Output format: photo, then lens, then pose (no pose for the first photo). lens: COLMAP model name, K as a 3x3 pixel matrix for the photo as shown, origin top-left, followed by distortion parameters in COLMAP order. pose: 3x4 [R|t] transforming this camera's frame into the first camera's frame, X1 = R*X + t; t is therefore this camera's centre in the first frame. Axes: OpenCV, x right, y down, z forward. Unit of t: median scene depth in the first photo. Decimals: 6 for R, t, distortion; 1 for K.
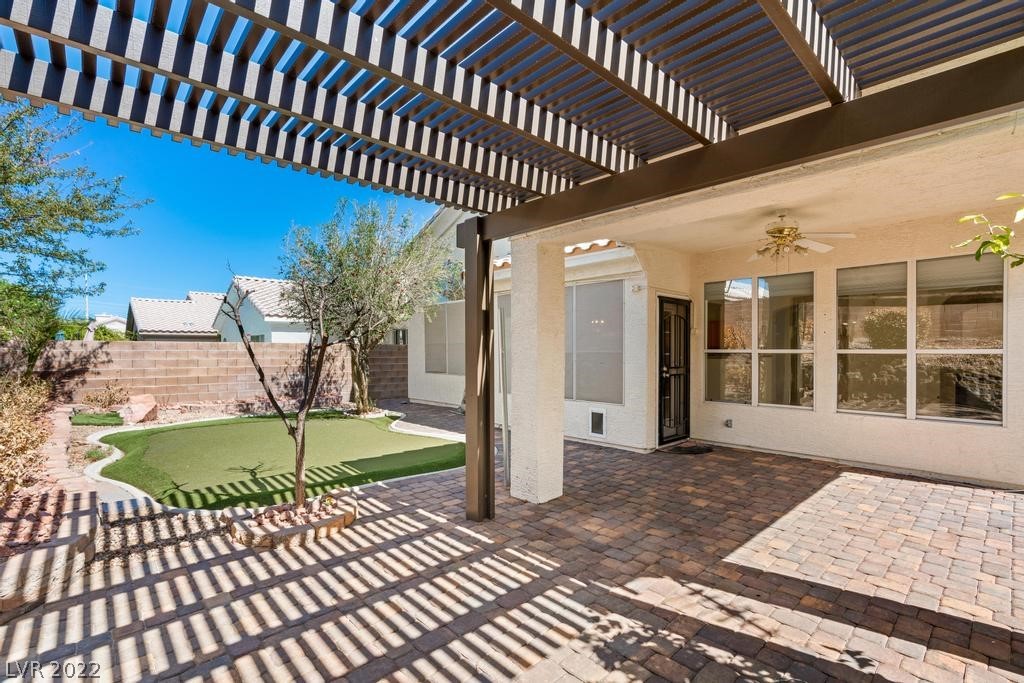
lens RADIAL K [[468.4, 0, 507.0], [0, 468.4, 342.6], [0, 0, 1]] dist [-0.006333, 0.001566]
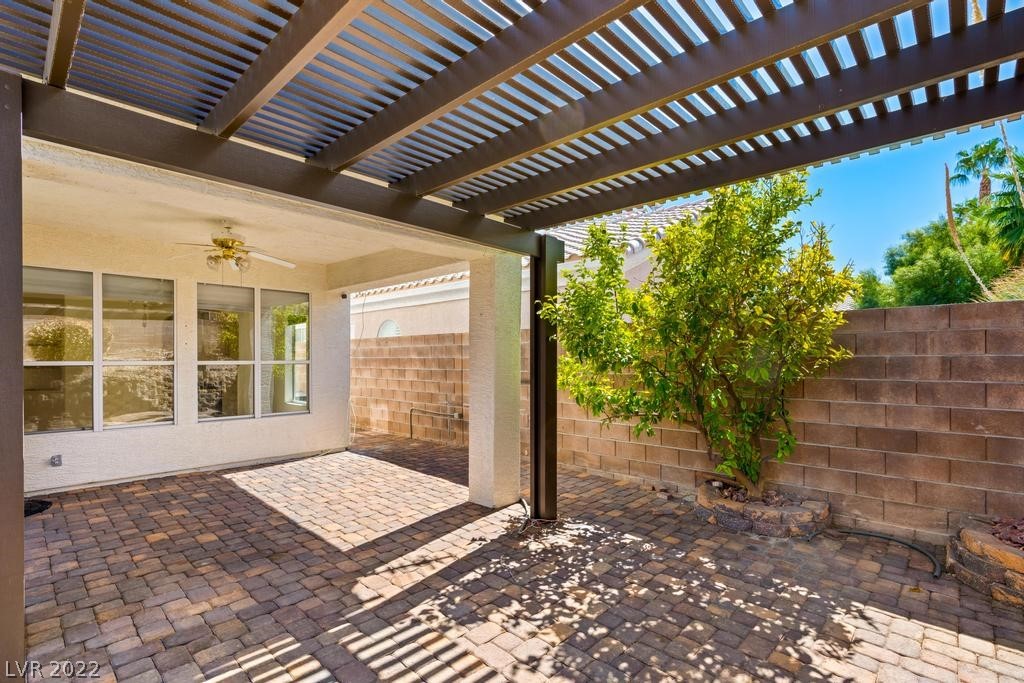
lens RADIAL K [[468.4, 0, 518.9], [0, 468.4, 367.2], [0, 0, 1]] dist [-0.006333, 0.001566]
pose [[-0.073623, -0.008959, 0.997246, -0.482438], [-0.015452, 0.999850, 0.007841, 0.009090], [-0.997166, -0.014832, -0.073750, 0.481839]]
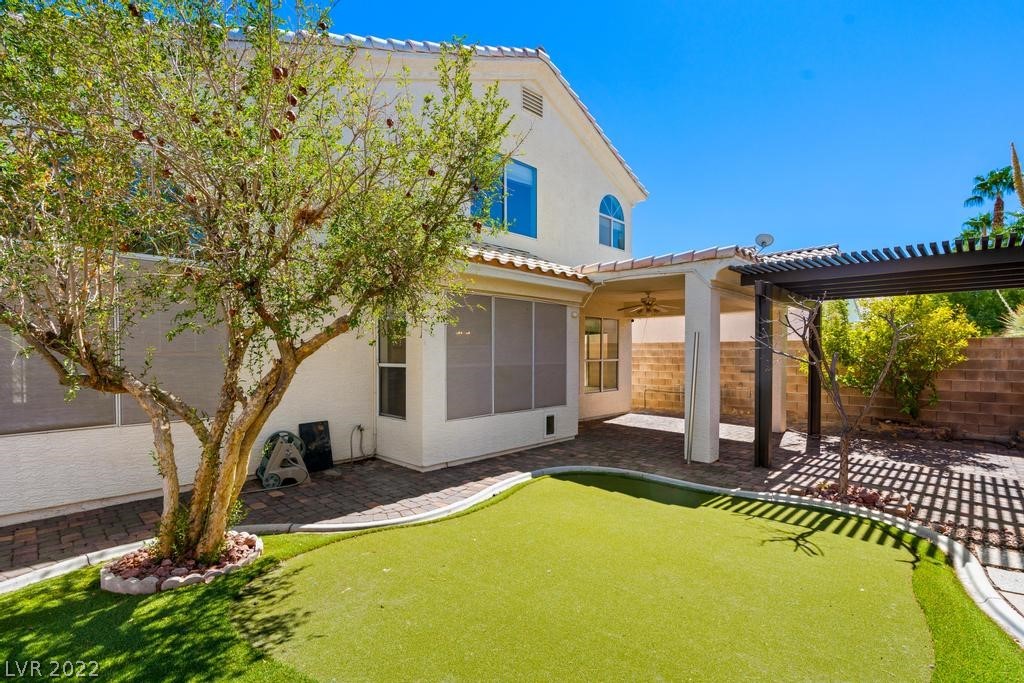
lens RADIAL K [[468.4, 0, 515.9], [0, 468.4, 365.7], [0, 0, 1]] dist [-0.006333, 0.001566]
pose [[-0.069627, -0.020116, 0.997370, -1.307745], [-0.015907, 0.999692, 0.019052, 0.005296], [-0.997446, -0.014539, -0.069926, 1.591204]]
